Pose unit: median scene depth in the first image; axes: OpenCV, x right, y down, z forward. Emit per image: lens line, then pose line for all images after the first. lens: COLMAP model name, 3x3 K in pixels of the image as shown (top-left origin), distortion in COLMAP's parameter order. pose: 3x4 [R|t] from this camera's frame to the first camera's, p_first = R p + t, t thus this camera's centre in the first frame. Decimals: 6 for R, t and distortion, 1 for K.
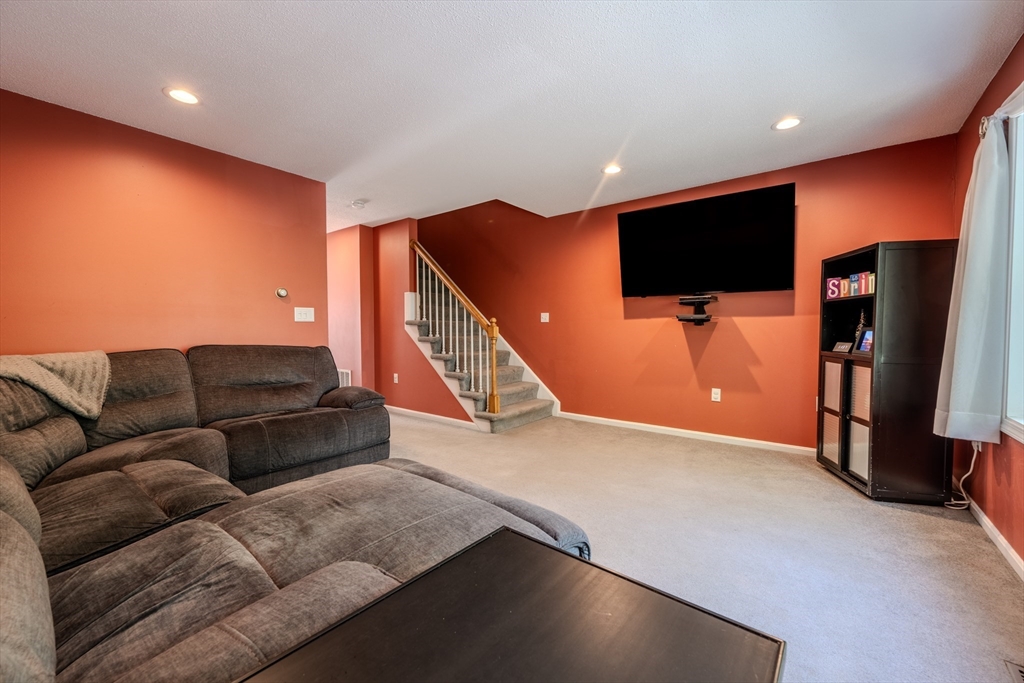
lens RADIAL K [[406.7, 0, 513.3], [0, 406.7, 331.8], [0, 0, 1]] dist [-0.001263, -0.000040]
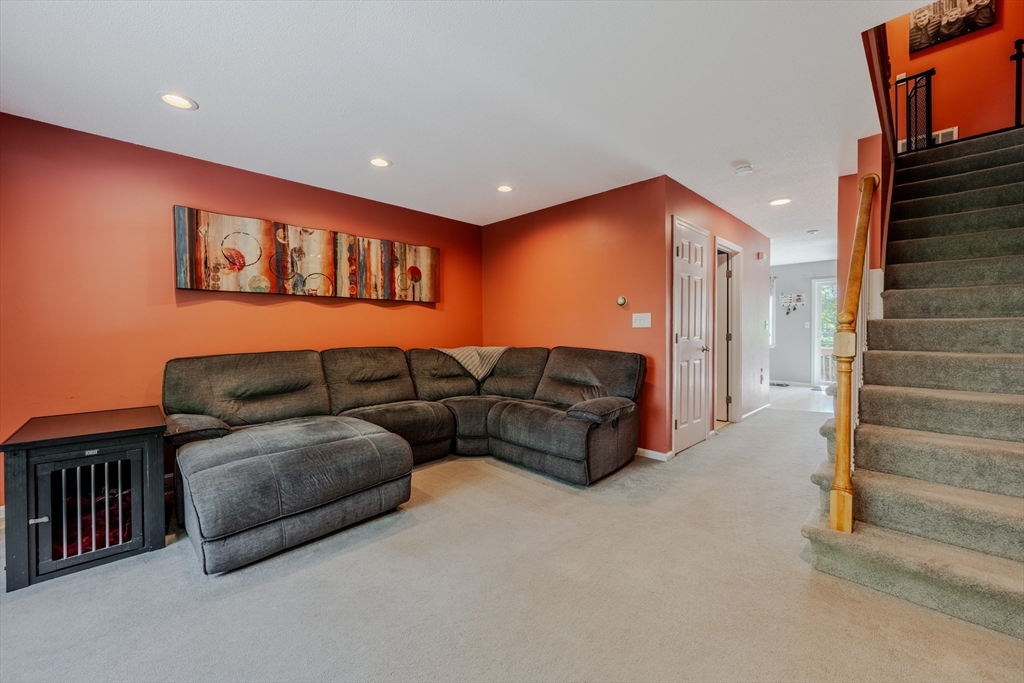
lens RADIAL K [[406.7, 0, 513.3], [0, 406.7, 331.8], [0, 0, 1]] dist [-0.001263, -0.000040]
pose [[-0.111388, 0.006023, -0.993759, 0.611170], [-0.008334, 0.999941, 0.006994, -0.023509], [0.993742, 0.009061, -0.111331, 0.979218]]
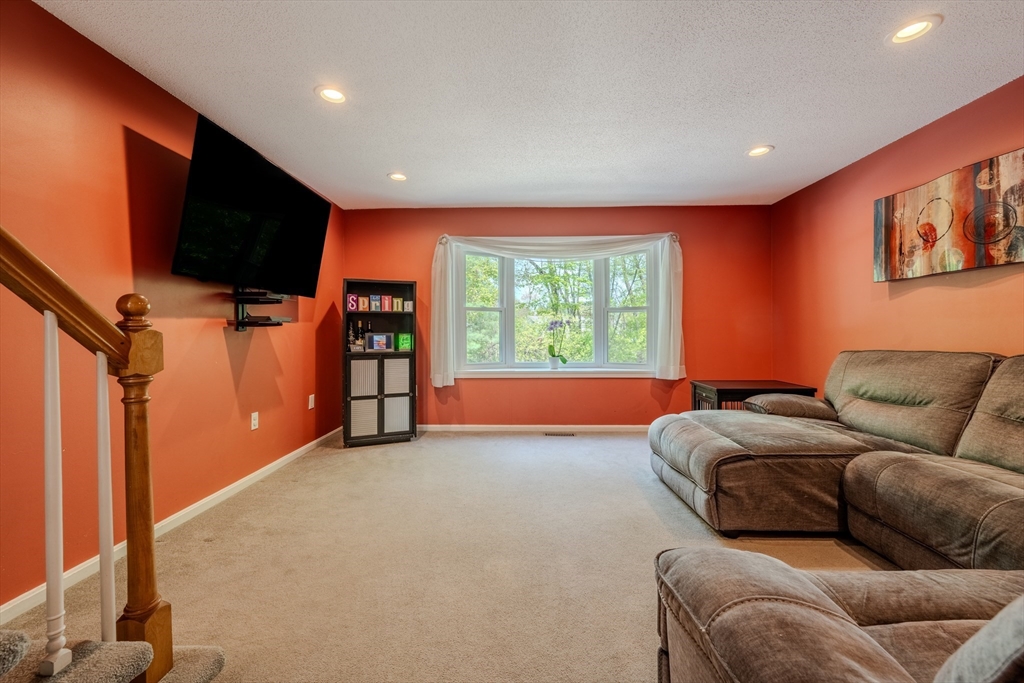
lens RADIAL K [[406.7, 0, 513.3], [0, 406.7, 331.8], [0, 0, 1]] dist [-0.001263, -0.000040]
pose [[-0.605372, 0.006769, 0.795914, -0.529692], [0.015577, 0.999873, 0.003345, -0.011764], [-0.795790, 0.014423, -0.605401, 1.365334]]
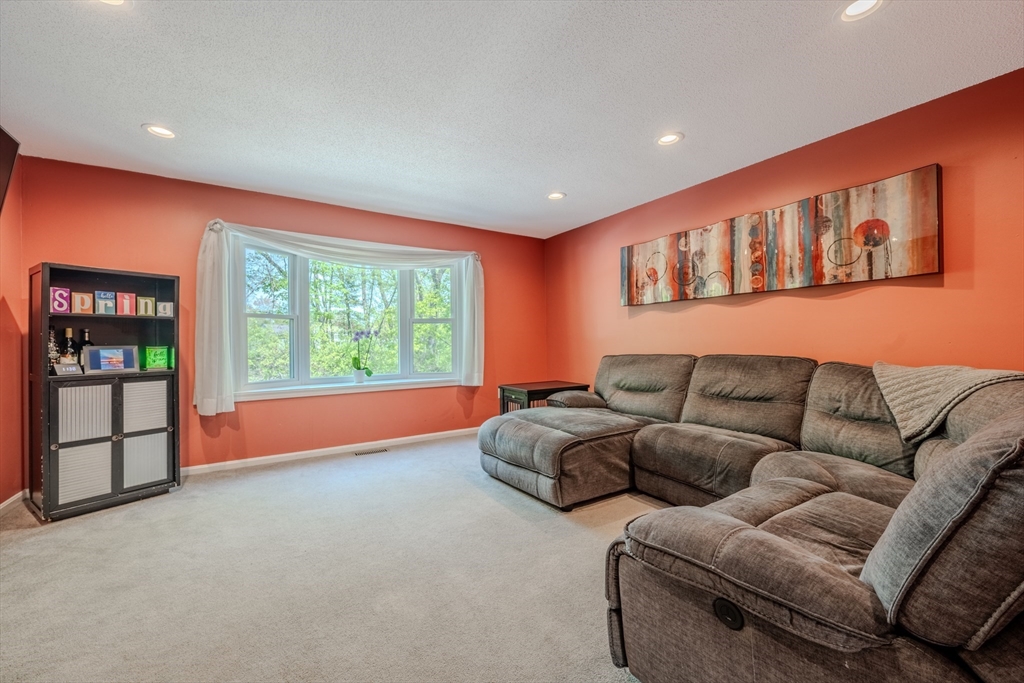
lens RADIAL K [[401.7, 0, 511.8], [0, 401.7, 339.2], [0, 0, 1]] dist [-0.000684, -0.000051]
pose [[-0.946921, 0.013874, 0.321167, -0.359653], [0.016294, 0.999855, 0.004849, -0.015325], [-0.321053, 0.009825, -0.947010, 1.479567]]
